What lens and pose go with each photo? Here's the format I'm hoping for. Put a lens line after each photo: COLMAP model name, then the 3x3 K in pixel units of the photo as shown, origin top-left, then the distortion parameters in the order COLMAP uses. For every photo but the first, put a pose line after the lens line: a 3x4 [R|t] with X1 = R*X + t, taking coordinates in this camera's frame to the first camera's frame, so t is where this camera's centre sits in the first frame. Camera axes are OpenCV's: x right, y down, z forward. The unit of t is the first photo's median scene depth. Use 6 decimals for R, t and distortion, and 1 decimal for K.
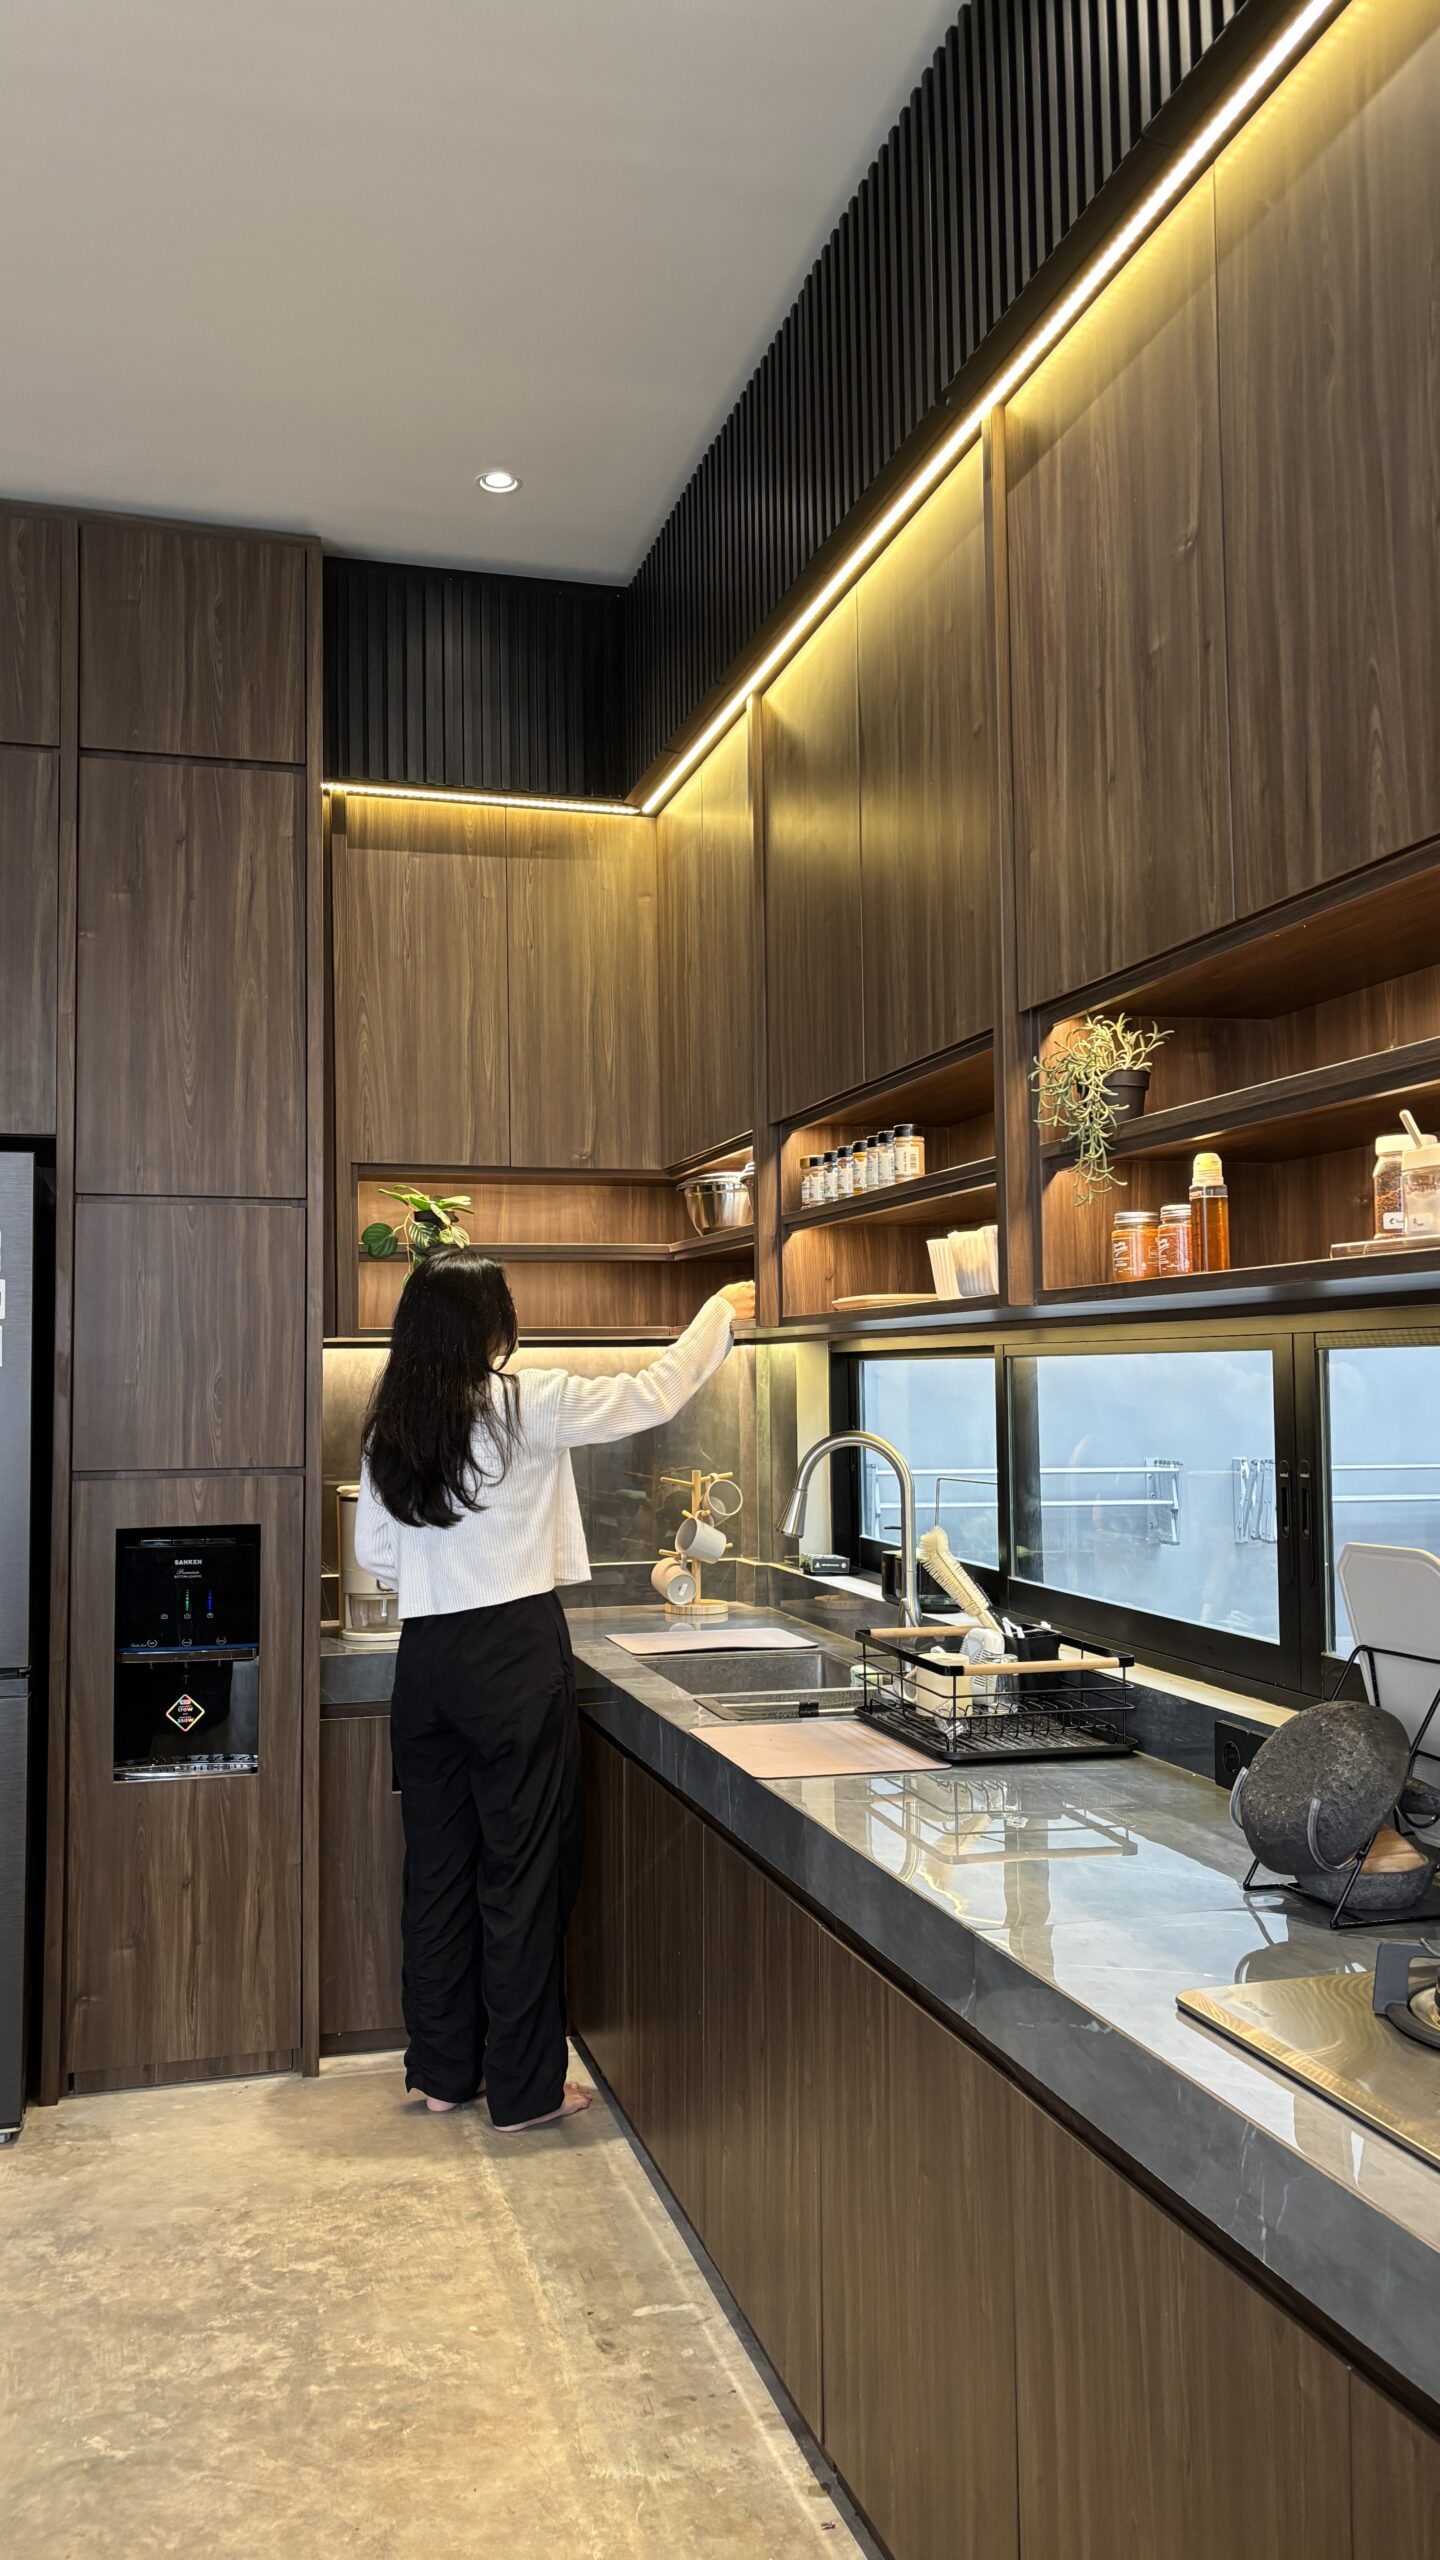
lens RADIAL K [[1934.8, 0, 699.8], [0, 1934.8, 1270.4], [0, 0, 1]] dist [0.044767, -0.043369]
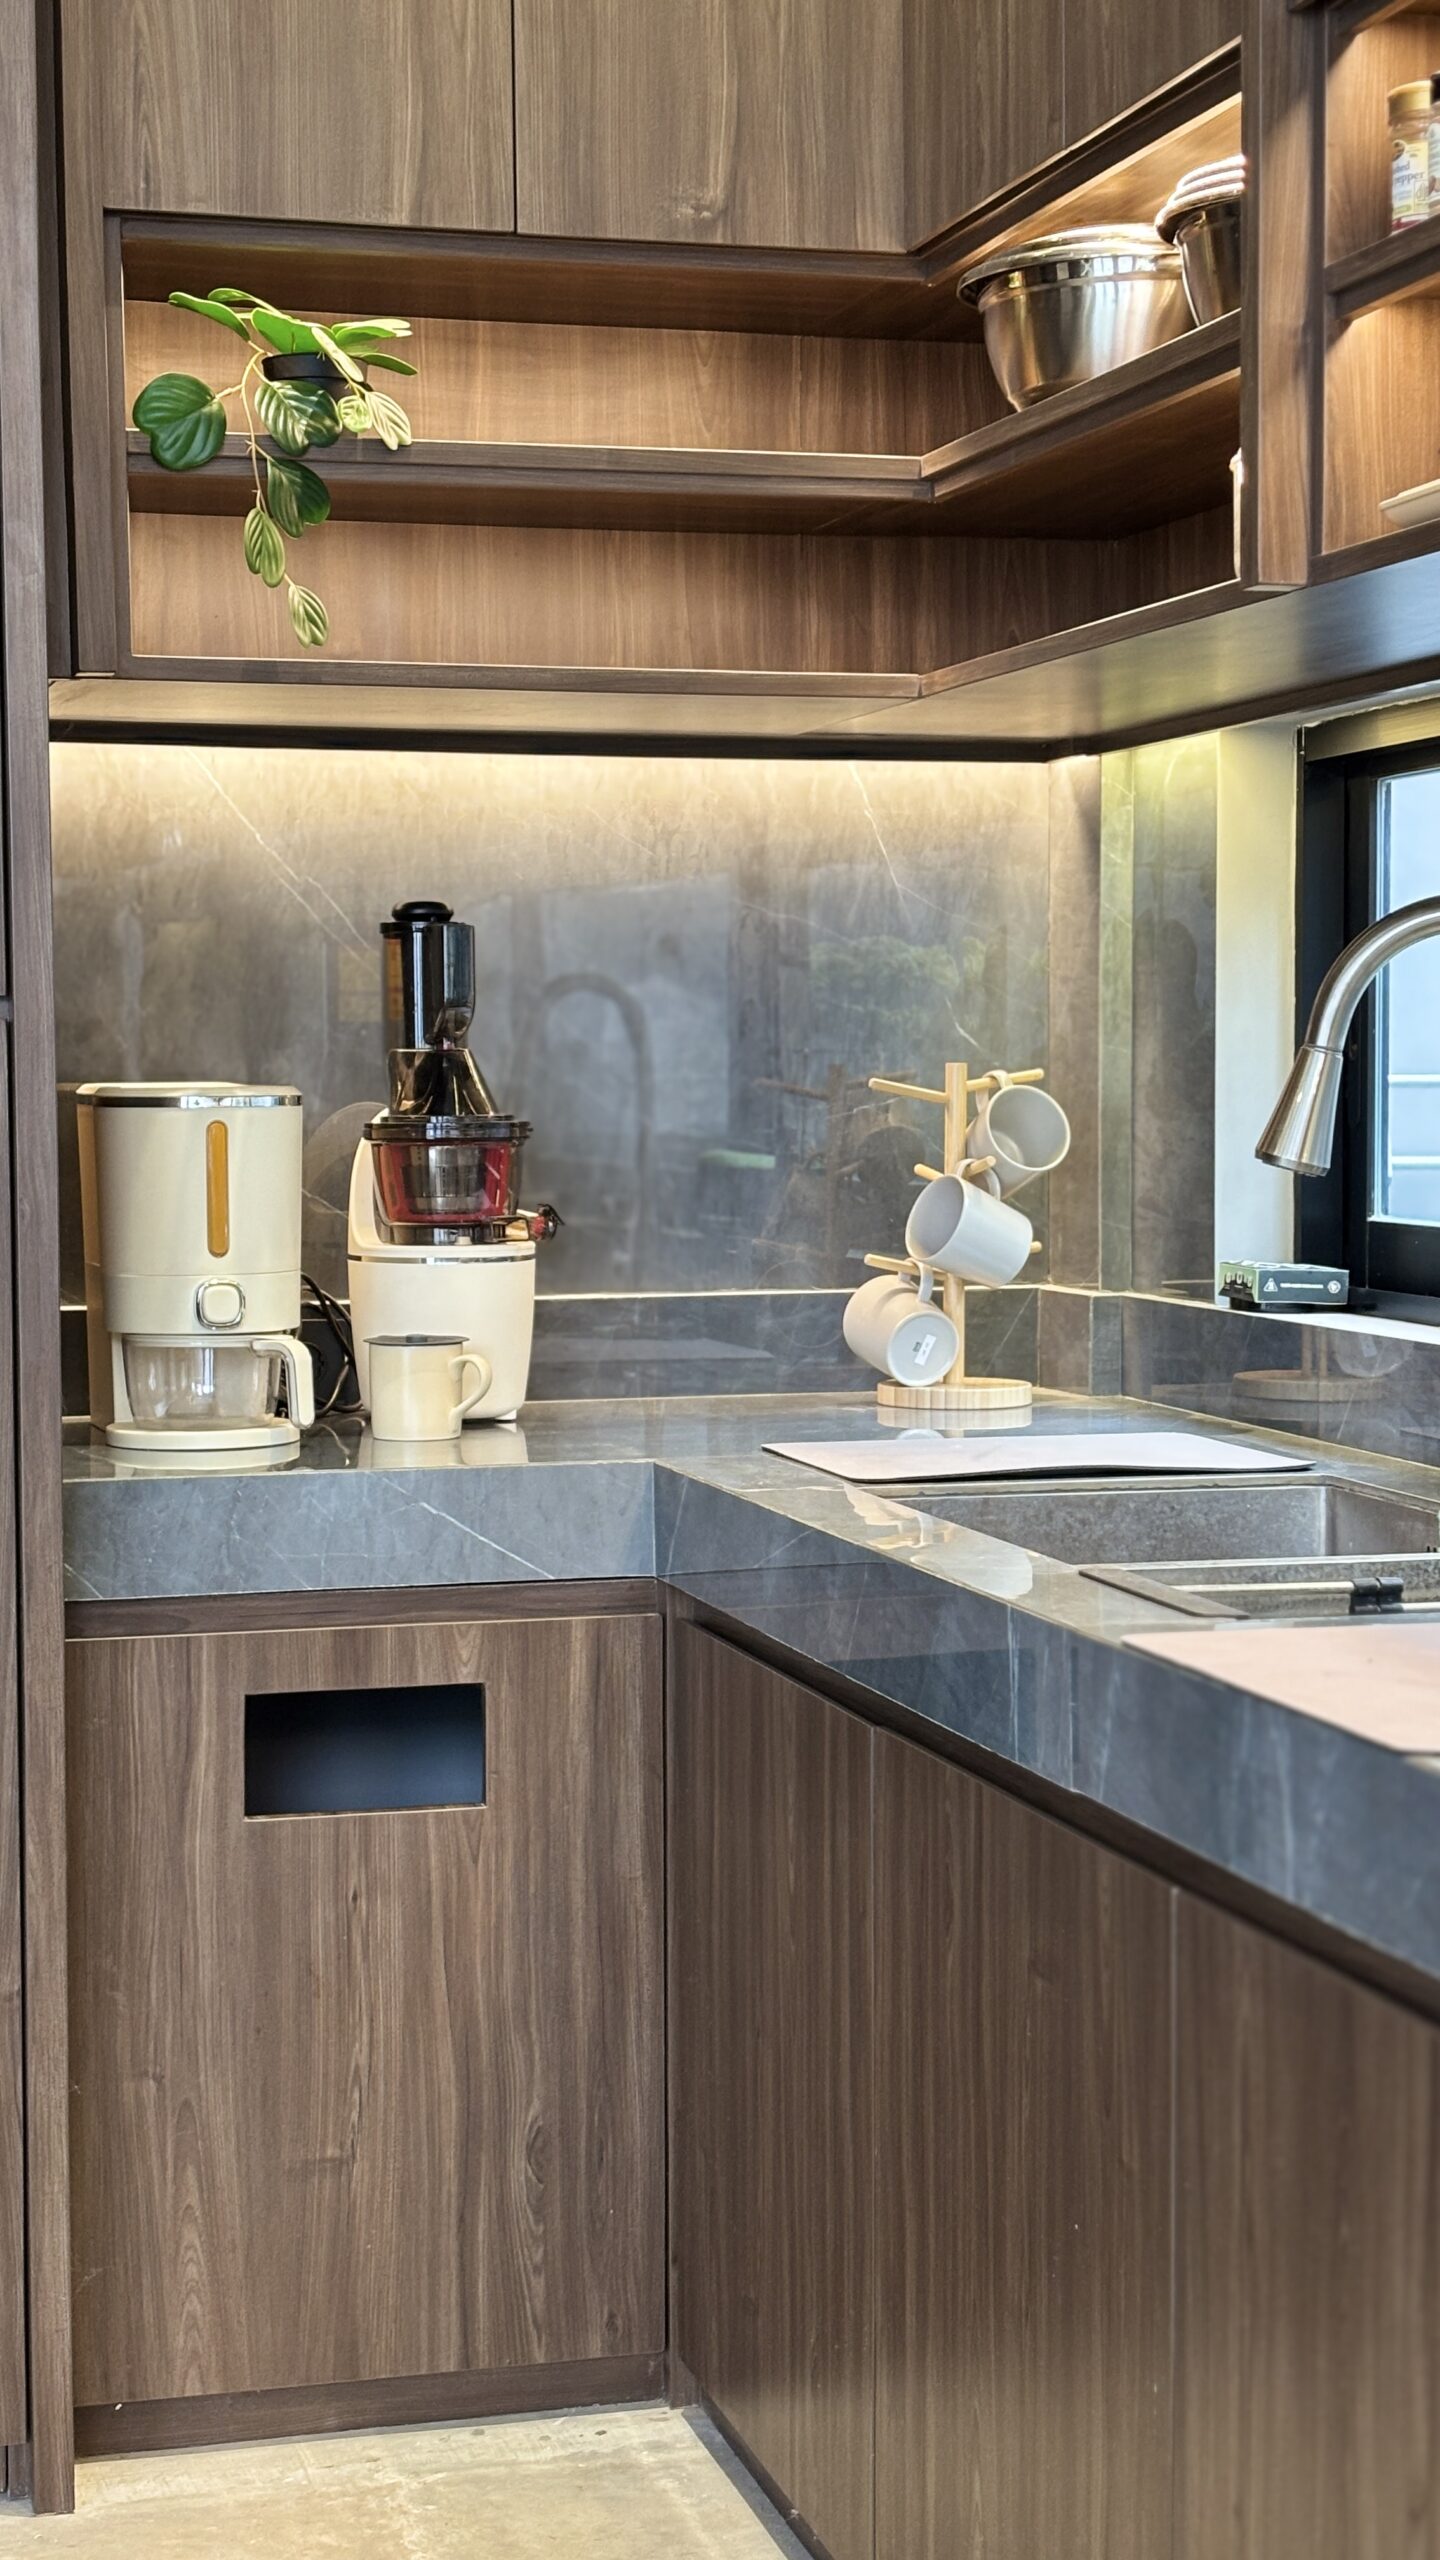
lens RADIAL K [[3867.3, 0, 685.1], [0, 3867.3, 1327.6], [0, 0, 1]] dist [0.126833, 0.000000]
pose [[0.999988, 0.003049, -0.003786, -0.067391], [-0.002562, 0.992473, 0.122440, 0.072746], [0.004131, -0.122428, 0.992469, 0.229850]]
